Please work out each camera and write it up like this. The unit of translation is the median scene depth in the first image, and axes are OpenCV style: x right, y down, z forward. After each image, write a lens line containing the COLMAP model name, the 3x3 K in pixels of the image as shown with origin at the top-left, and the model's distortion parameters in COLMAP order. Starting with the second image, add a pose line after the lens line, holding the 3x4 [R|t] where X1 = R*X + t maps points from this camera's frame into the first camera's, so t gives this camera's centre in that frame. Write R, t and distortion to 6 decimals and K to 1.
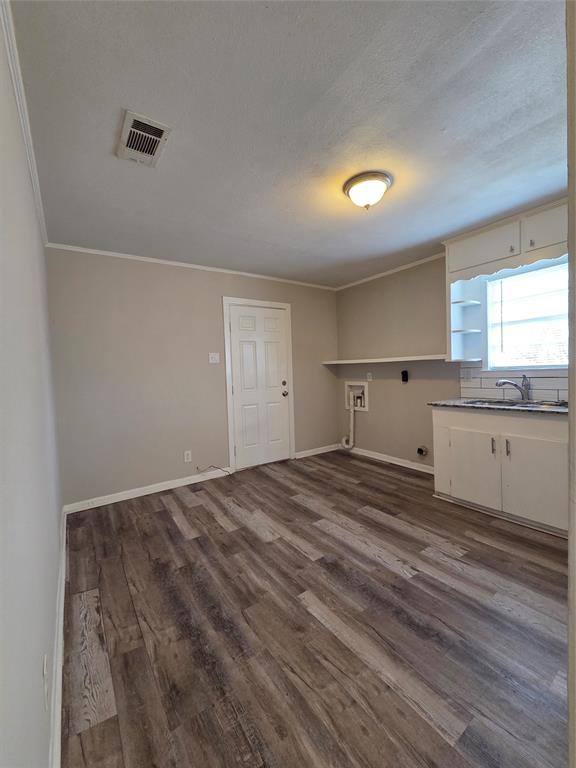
lens RADIAL K [[316.7, 0, 284.0], [0, 316.7, 382.6], [0, 0, 1]] dist [0.001053, -0.000731]
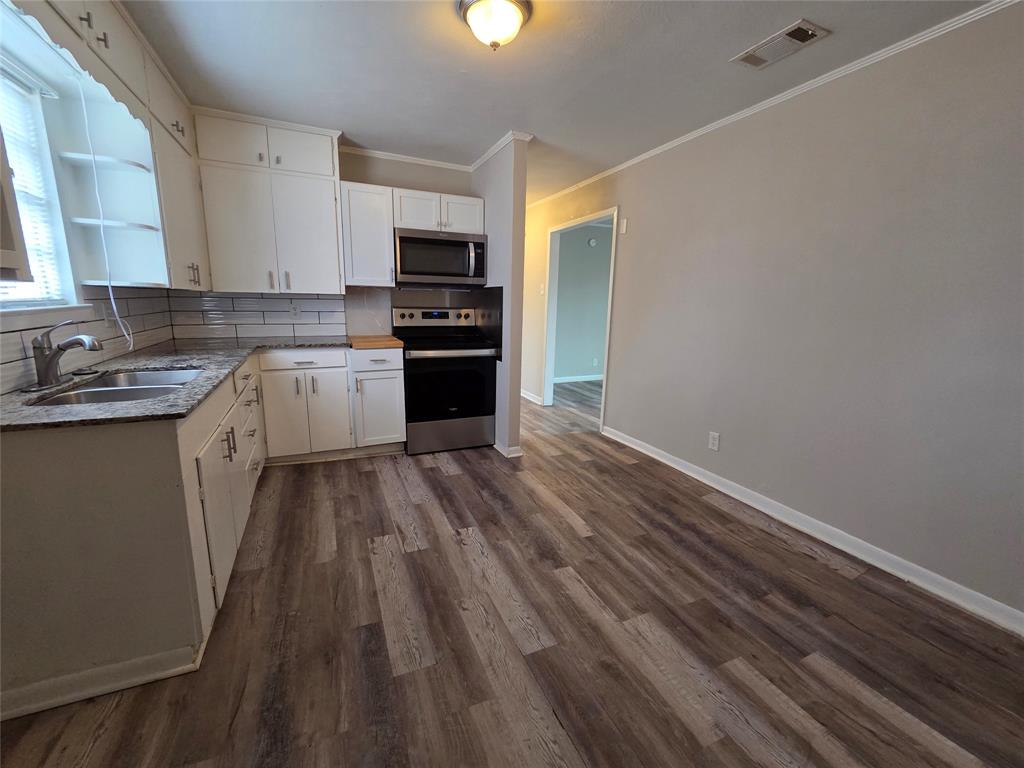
lens RADIAL K [[422.3, 0, 512.0], [0, 422.3, 384.0], [0, 0, 1]] dist [0.001053, -0.000731]
pose [[-0.984546, -0.017527, 0.174249, 0.056900], [0.023971, 0.972127, 0.233226, -0.071610], [-0.173480, 0.233798, -0.956683, 1.692086]]
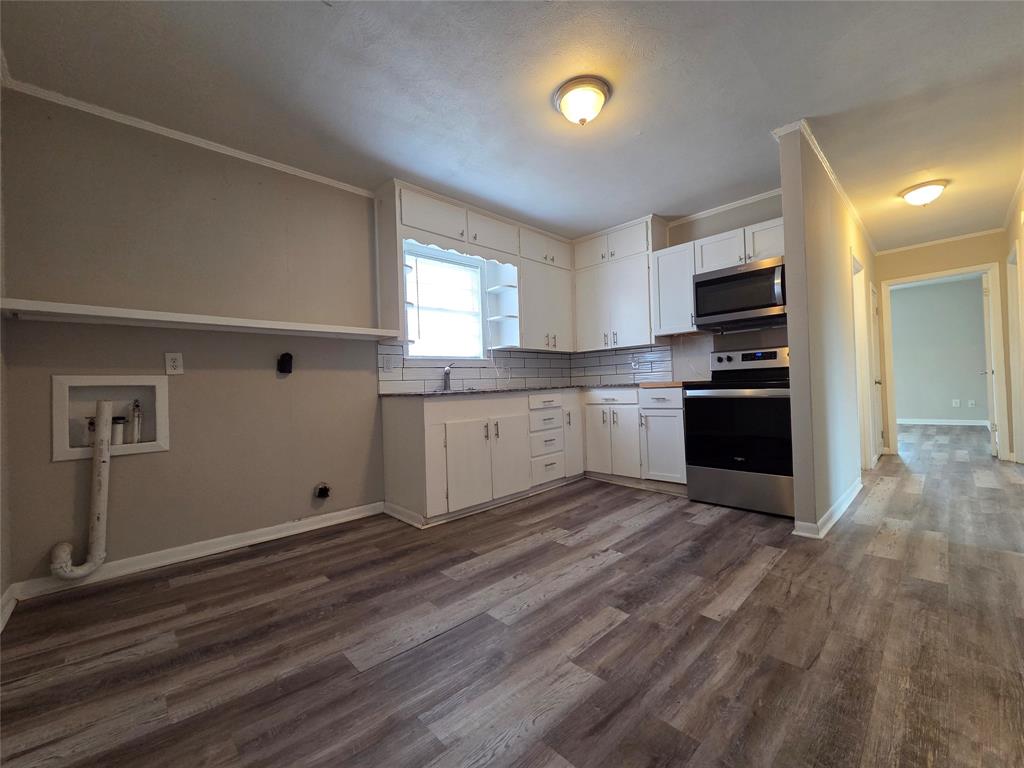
lens RADIAL K [[422.3, 0, 512.0], [0, 422.3, 384.0], [0, 0, 1]] dist [0.001053, -0.000731]
pose [[-0.168928, 0.053681, 0.984165, -0.629190], [0.083804, 0.995682, -0.039924, 0.122520], [-0.982059, 0.075733, -0.172698, 1.208708]]
